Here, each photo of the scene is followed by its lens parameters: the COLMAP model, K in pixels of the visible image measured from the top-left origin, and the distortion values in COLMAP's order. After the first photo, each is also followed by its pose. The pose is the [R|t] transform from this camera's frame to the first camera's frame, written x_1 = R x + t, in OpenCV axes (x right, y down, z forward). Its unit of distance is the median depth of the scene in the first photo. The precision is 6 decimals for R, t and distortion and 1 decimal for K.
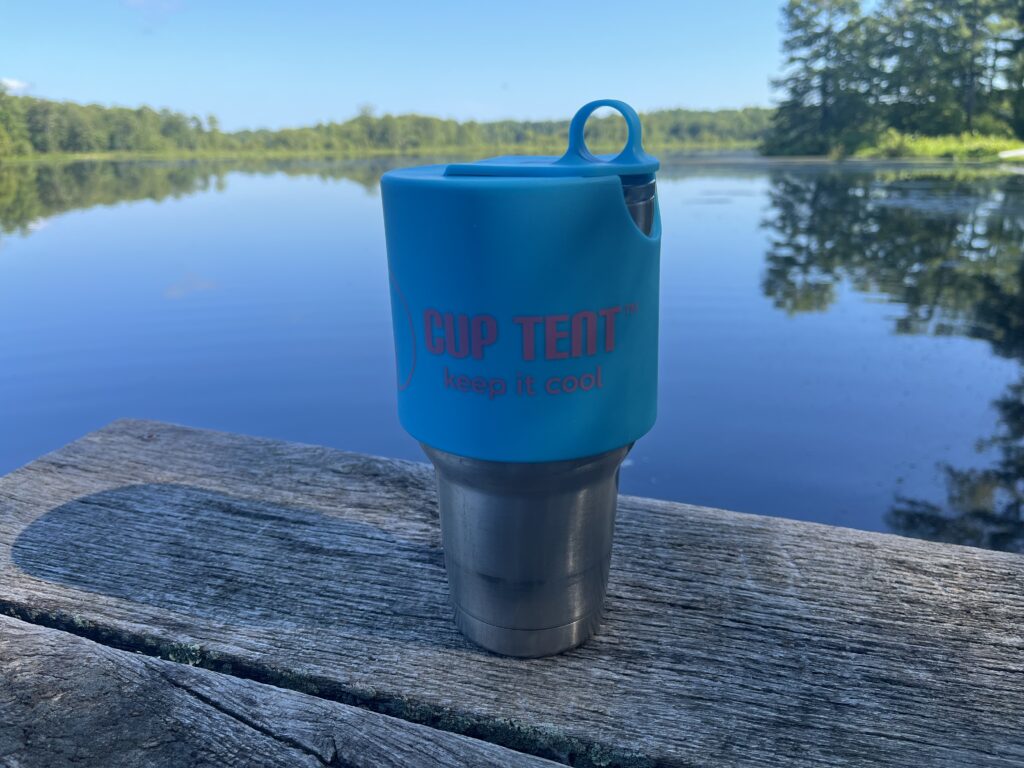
lens RADIAL K [[773.7, 0, 506.0], [0, 773.7, 385.9], [0, 0, 1]] dist [0.032368, -0.073820]
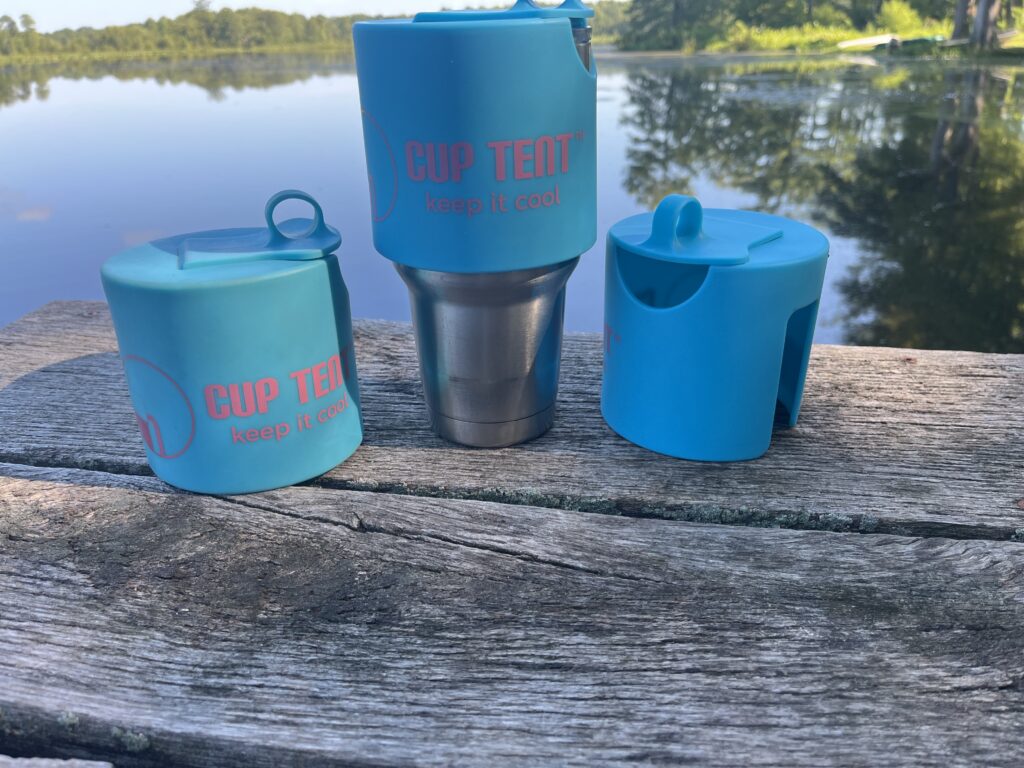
lens RADIAL K [[773.7, 0, 509.8], [0, 773.7, 377.6], [0, 0, 1]] dist [0.032368, -0.073820]
pose [[0.983954, -0.077481, 0.160718, -0.101712], [0.059906, 0.991962, 0.111457, 0.079934], [-0.168062, -0.100041, 0.980687, -0.118862]]
